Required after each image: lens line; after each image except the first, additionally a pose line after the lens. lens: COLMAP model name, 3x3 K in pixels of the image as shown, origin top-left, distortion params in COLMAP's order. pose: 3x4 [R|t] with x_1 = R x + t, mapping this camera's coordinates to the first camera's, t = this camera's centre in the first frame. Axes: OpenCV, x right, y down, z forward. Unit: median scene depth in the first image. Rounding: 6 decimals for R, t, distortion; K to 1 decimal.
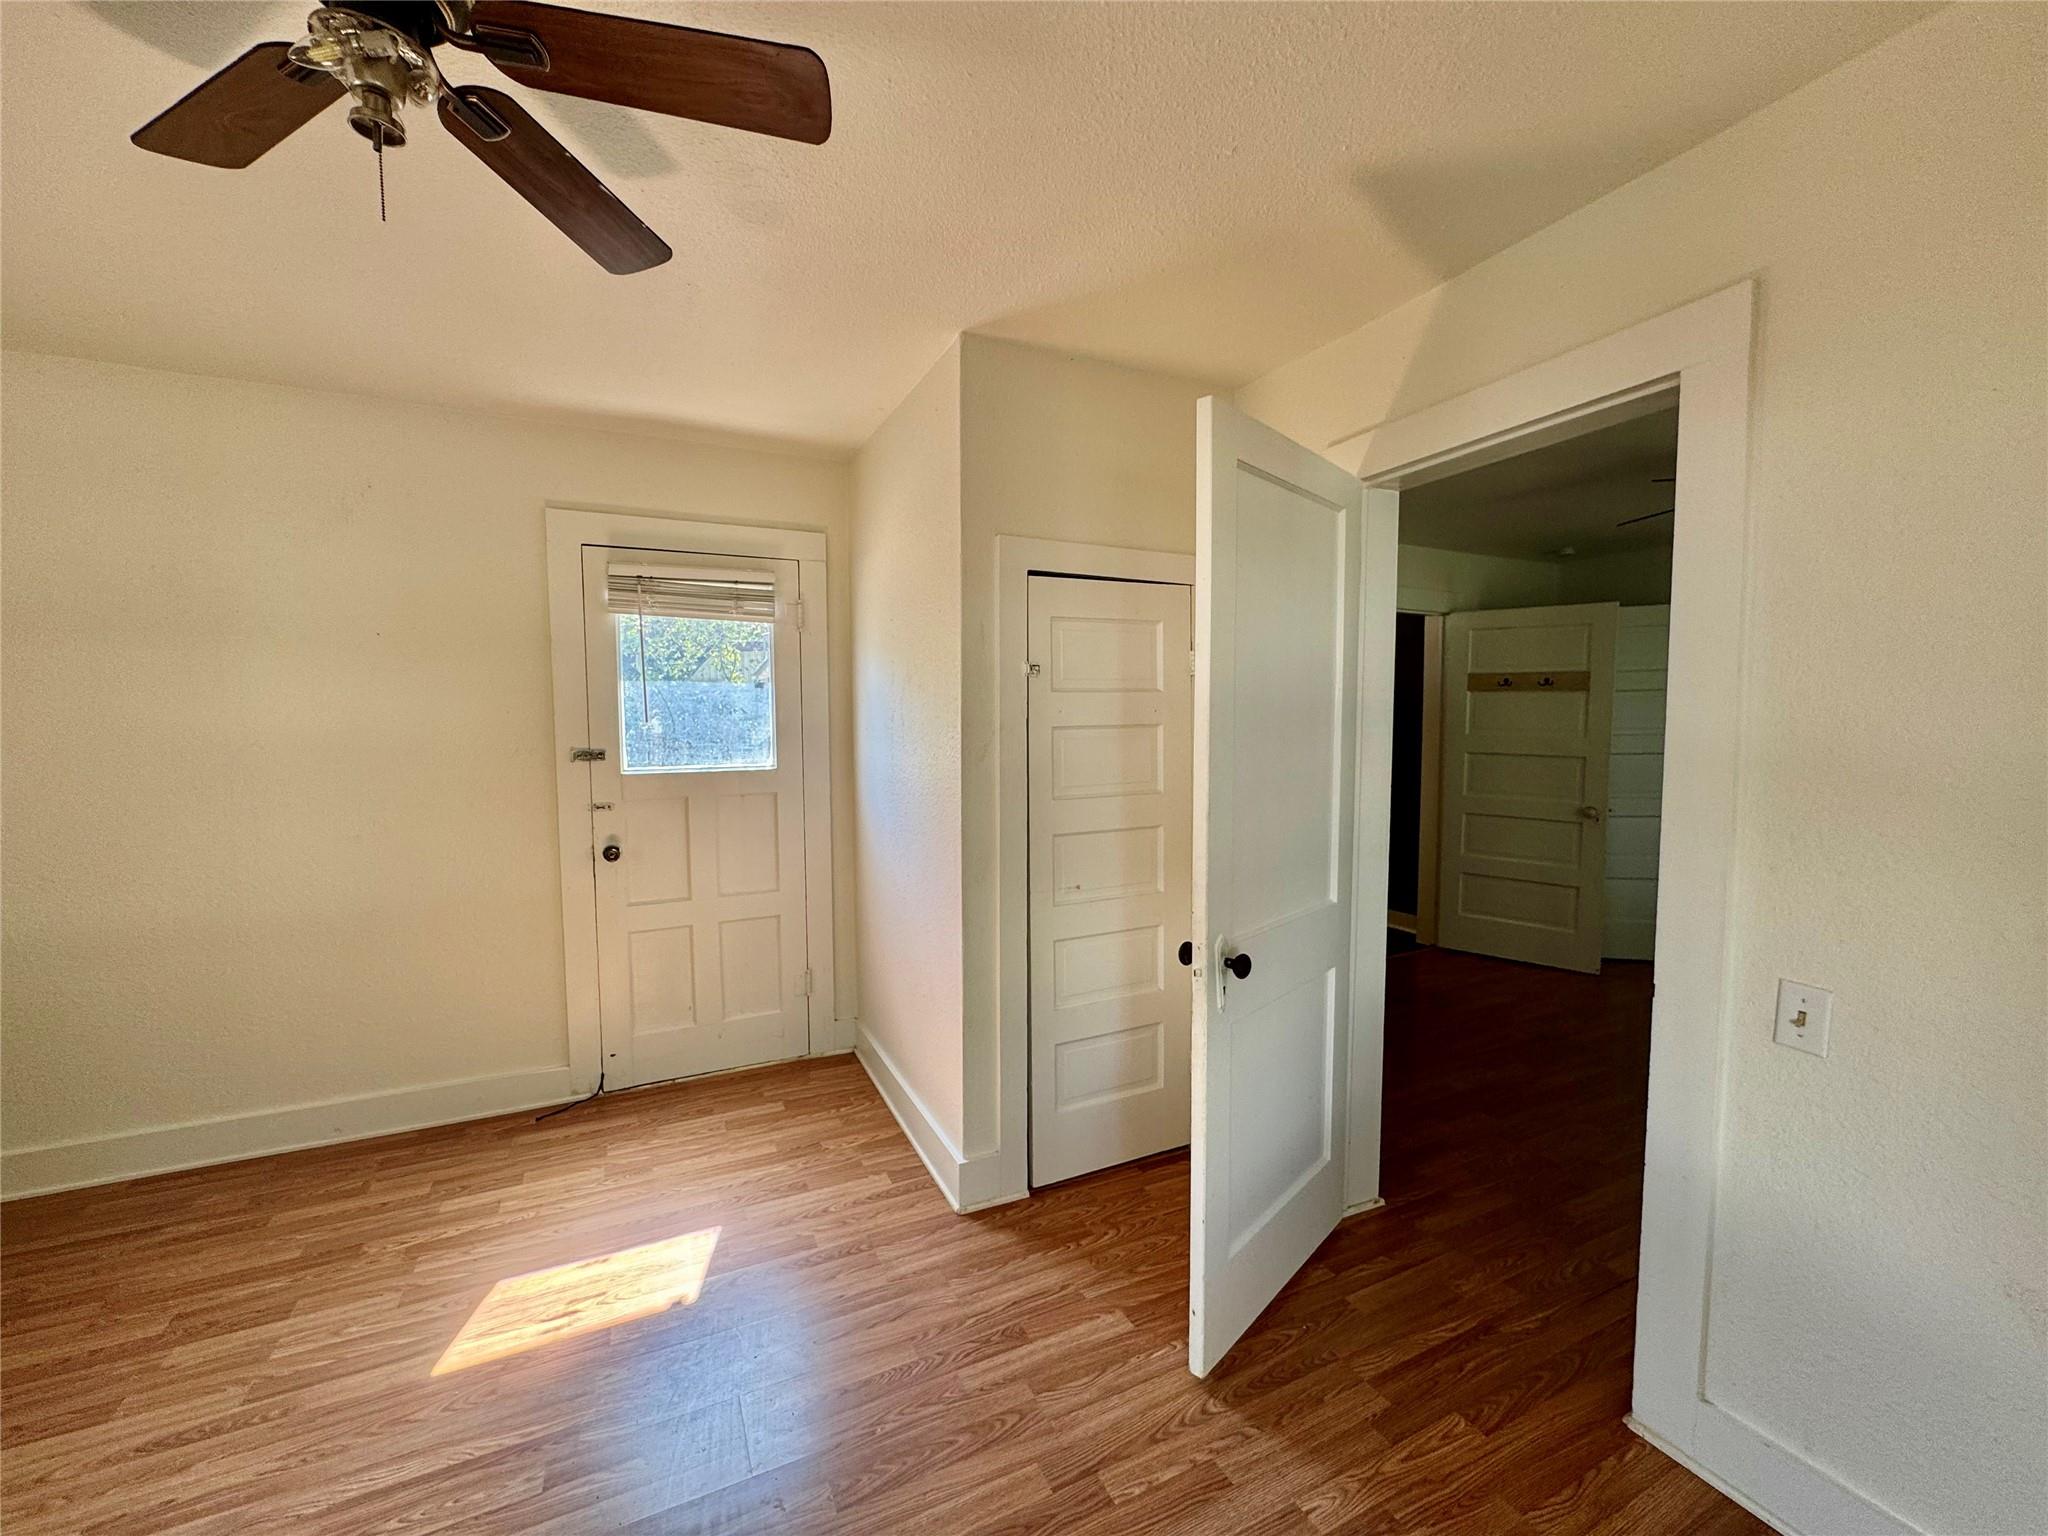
lens RADIAL K [[815.3, 0, 1024.0], [0, 815.3, 768.0], [0, 0, 1]] dist [-0.000785, 0.000655]
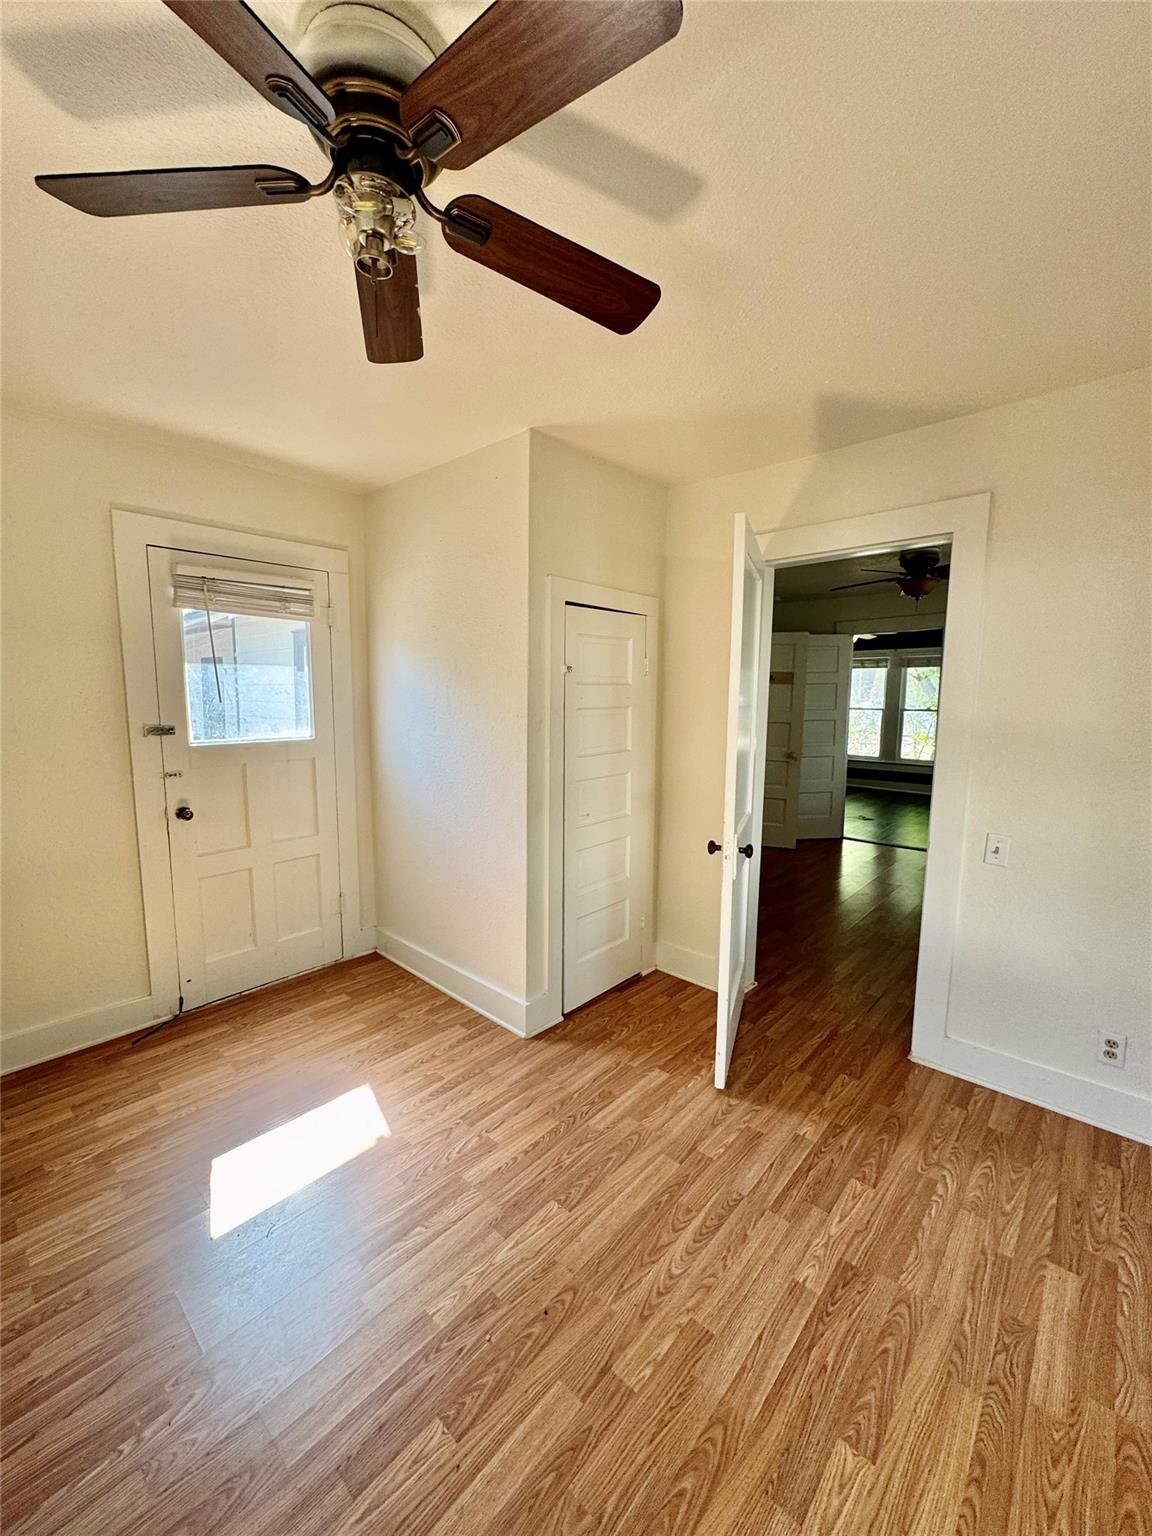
lens RADIAL K [[611.5, 0, 573.2], [0, 611.5, 765.7], [0, 0, 1]] dist [-0.000785, 0.000655]
pose [[0.926837, -0.034260, 0.373898, -0.368238], [0.011974, 0.998019, 0.061765, -0.014685], [-0.375273, -0.052769, 0.925411, -0.031953]]
